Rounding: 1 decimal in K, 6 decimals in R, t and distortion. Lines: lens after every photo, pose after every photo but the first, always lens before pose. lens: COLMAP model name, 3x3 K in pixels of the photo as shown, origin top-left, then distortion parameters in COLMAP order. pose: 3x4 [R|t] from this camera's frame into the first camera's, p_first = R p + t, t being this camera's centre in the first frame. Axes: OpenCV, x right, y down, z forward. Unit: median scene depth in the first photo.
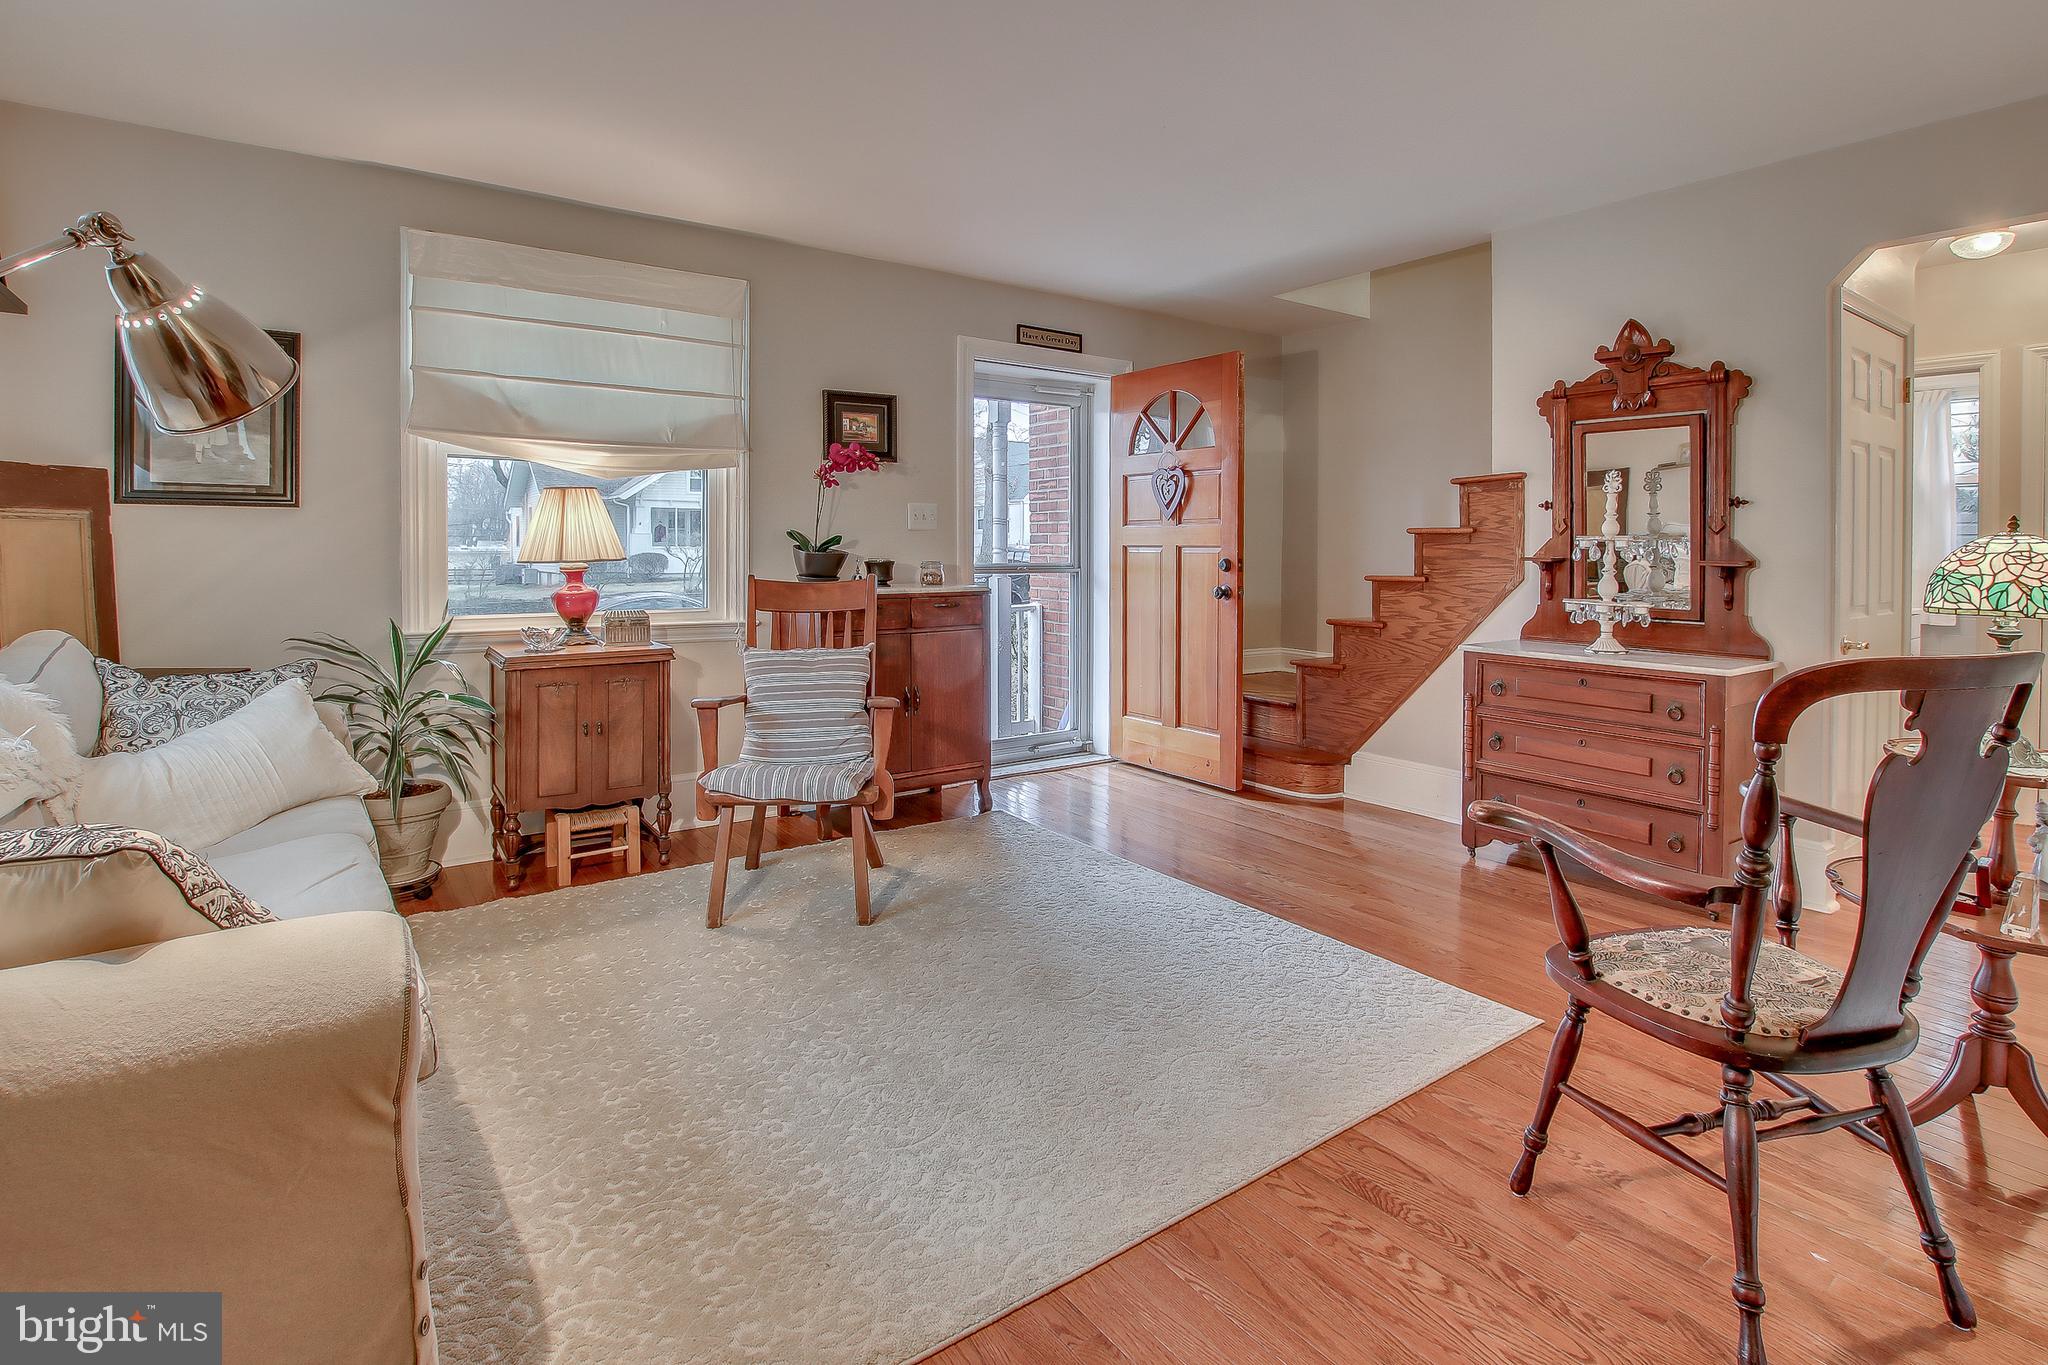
lens RADIAL K [[975.5, 0, 1073.0], [0, 975.5, 637.6], [0, 0, 1]] dist [-0.030101, 0.001188]
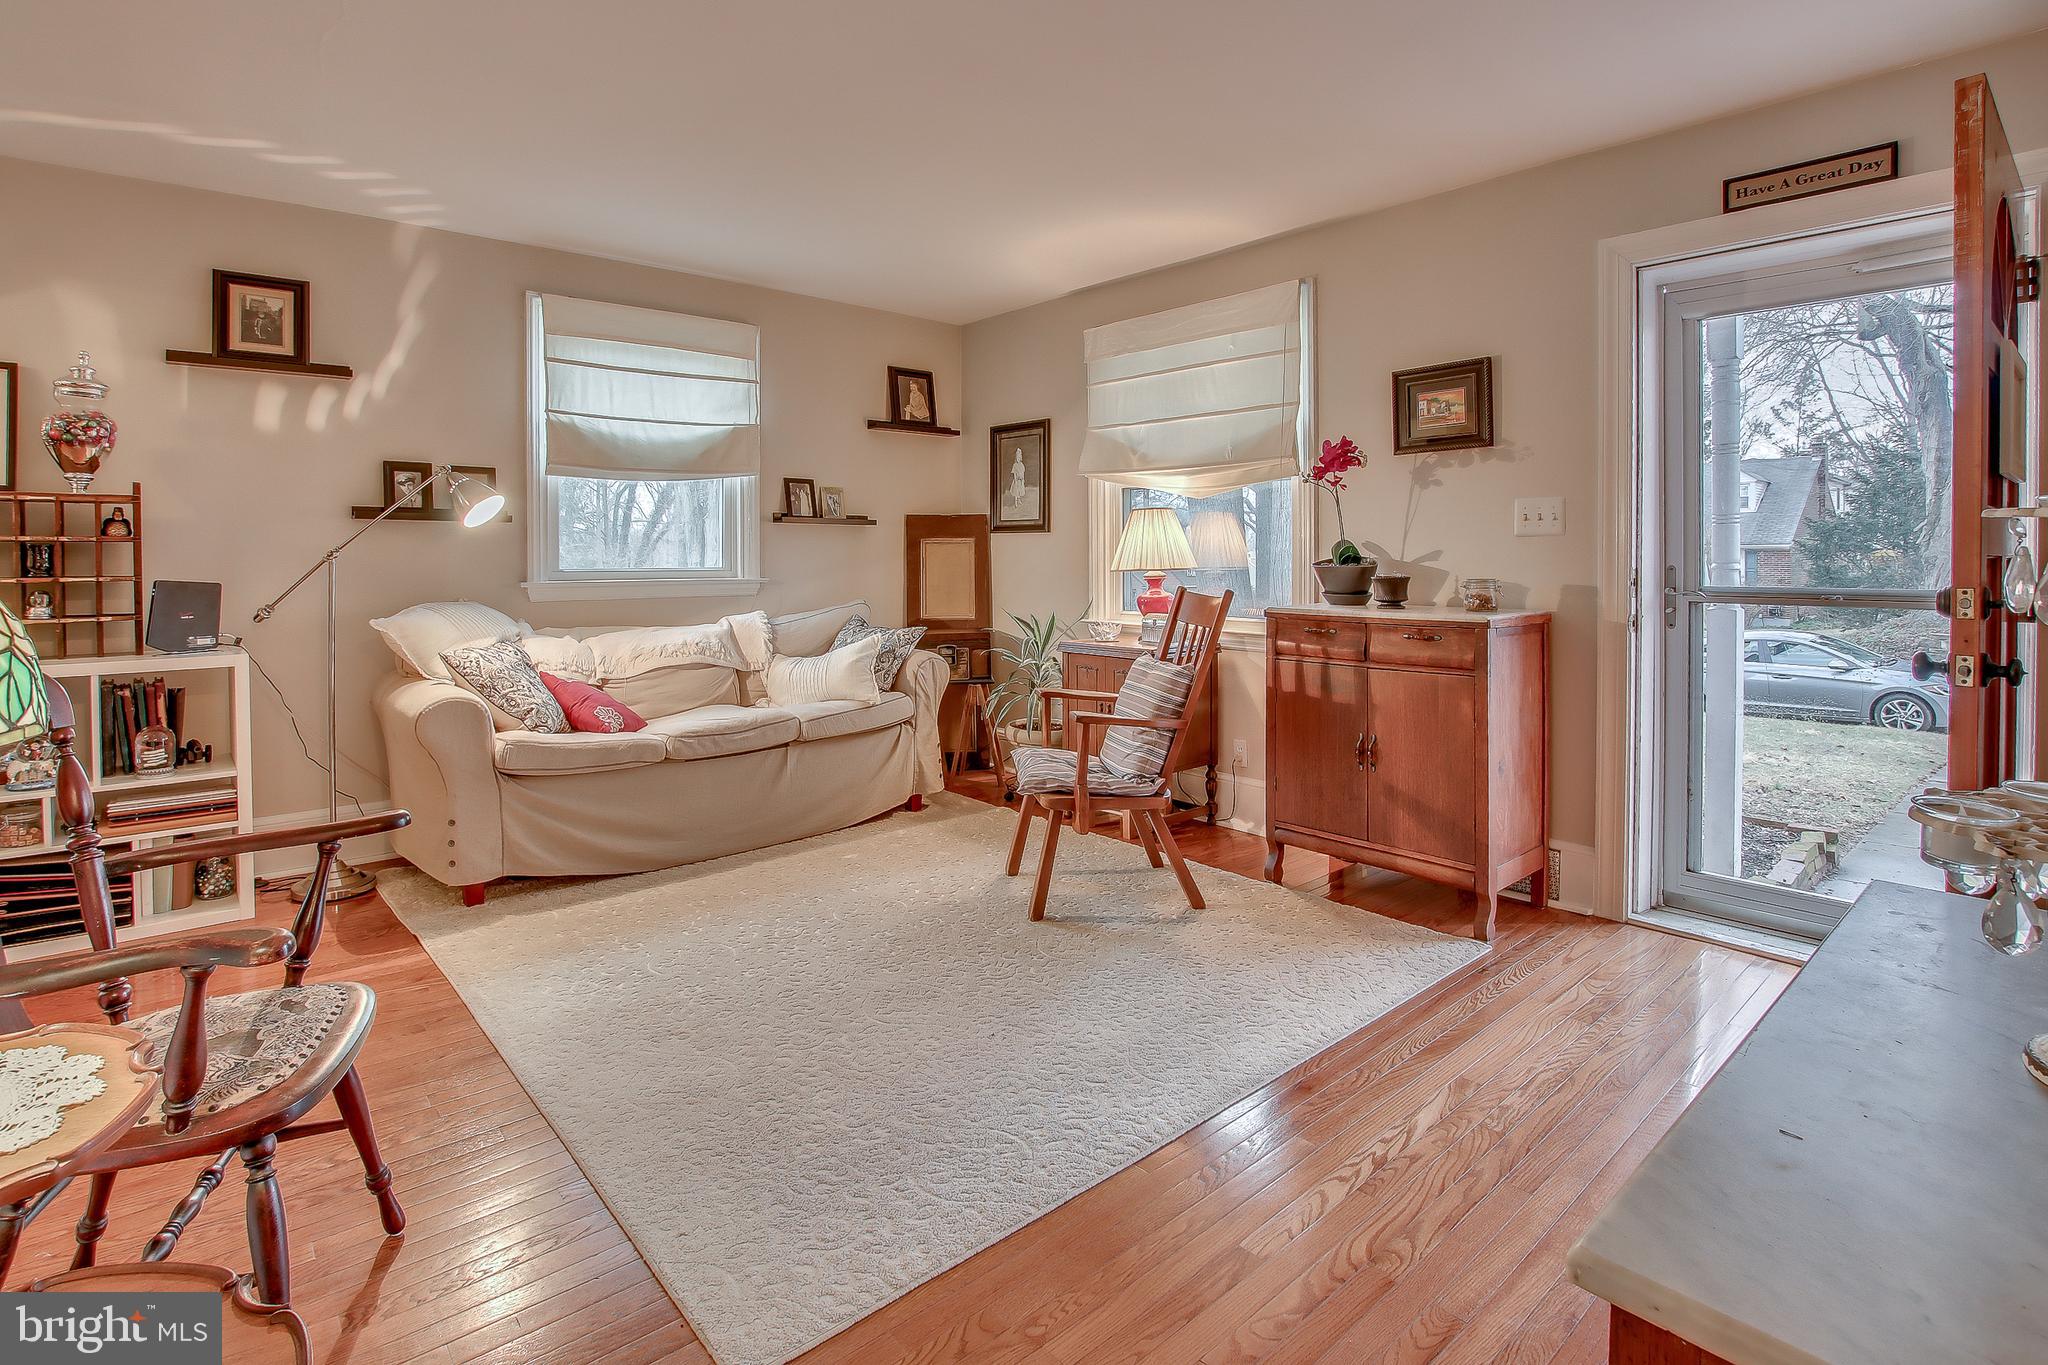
lens RADIAL K [[997.5, 0, 1069.0], [0, 997.5, 666.0], [0, 0, 1]] dist [-0.032741, 0.000639]
pose [[0.108268, 0.100186, -0.989061, 0.618036], [-0.093500, 0.991525, 0.090201, -0.056653], [0.989715, 0.082711, 0.116718, 0.676621]]
